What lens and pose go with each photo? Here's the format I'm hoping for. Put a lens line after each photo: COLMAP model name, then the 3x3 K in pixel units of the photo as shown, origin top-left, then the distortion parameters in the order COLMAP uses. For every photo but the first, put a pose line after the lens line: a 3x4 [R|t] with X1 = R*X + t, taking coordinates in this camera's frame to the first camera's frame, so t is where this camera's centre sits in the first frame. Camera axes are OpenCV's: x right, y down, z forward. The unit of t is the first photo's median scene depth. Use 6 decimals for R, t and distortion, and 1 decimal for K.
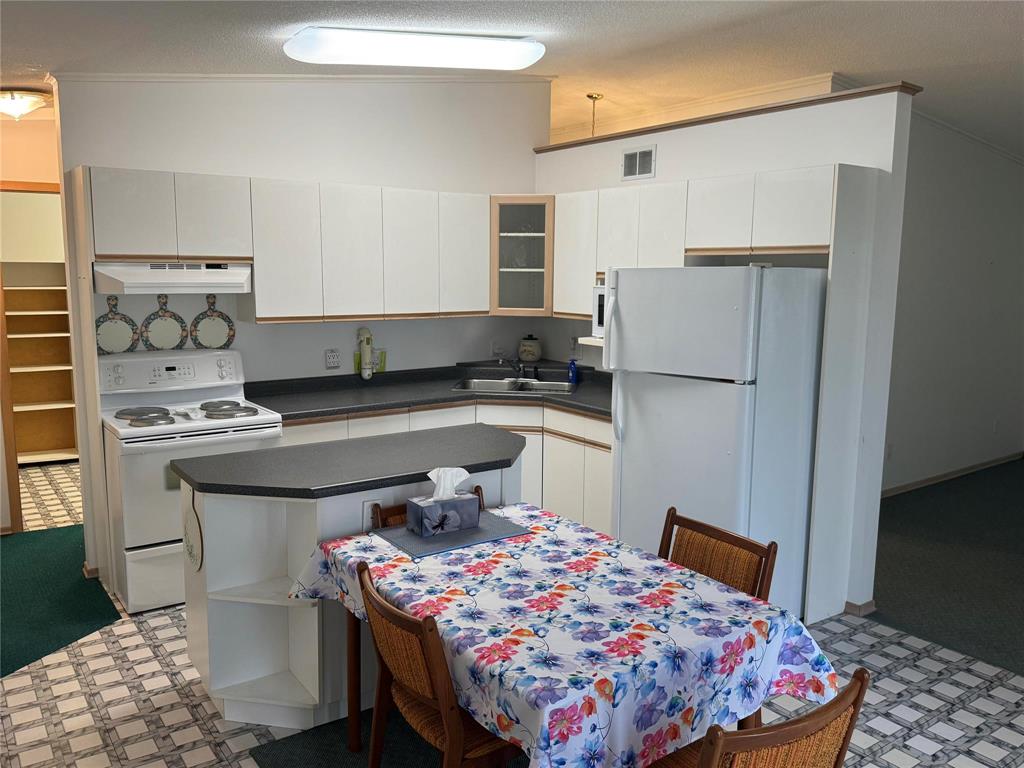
lens RADIAL K [[831.9, 0, 504.1], [0, 831.9, 390.5], [0, 0, 1]] dist [0.041183, -0.072528]
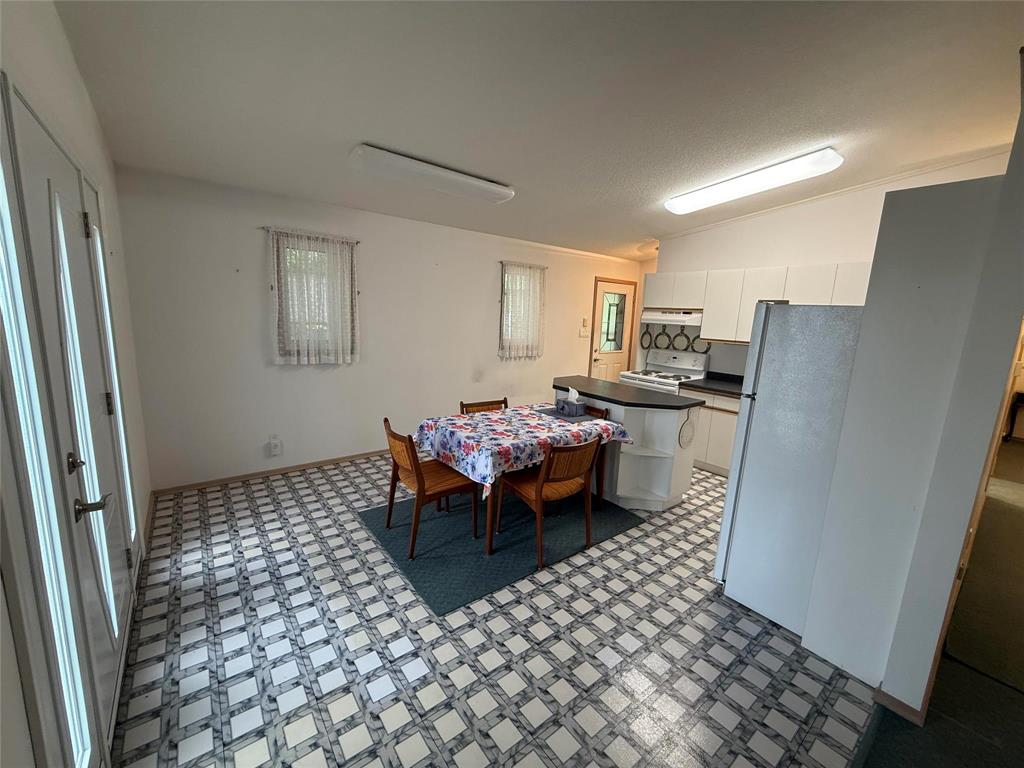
lens RADIAL K [[407.9, 0, 503.2], [0, 407.9, 379.7], [0, 0, 1]] dist [-0.001266, 0.000946]
pose [[0.034311, 0.155367, -0.987261, 0.917721], [-0.187261, 0.971346, 0.146354, -0.056366], [0.981711, 0.179854, 0.062422, 0.616424]]
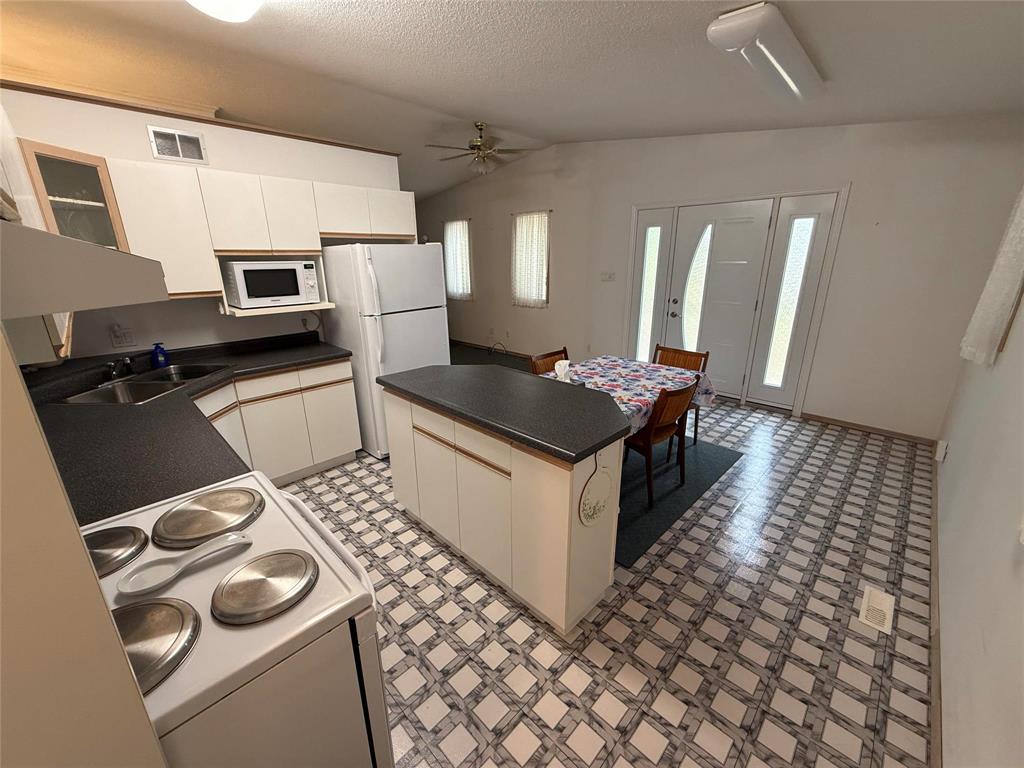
lens RADIAL K [[407.9, 0, 511.0], [0, 407.9, 380.6], [0, 0, 1]] dist [-0.001266, 0.000946]
pose [[-0.178157, -0.296696, 0.938206, -0.727027], [0.152830, 0.933547, 0.324244, -0.138708], [-0.972061, 0.201153, -0.120974, 1.034768]]
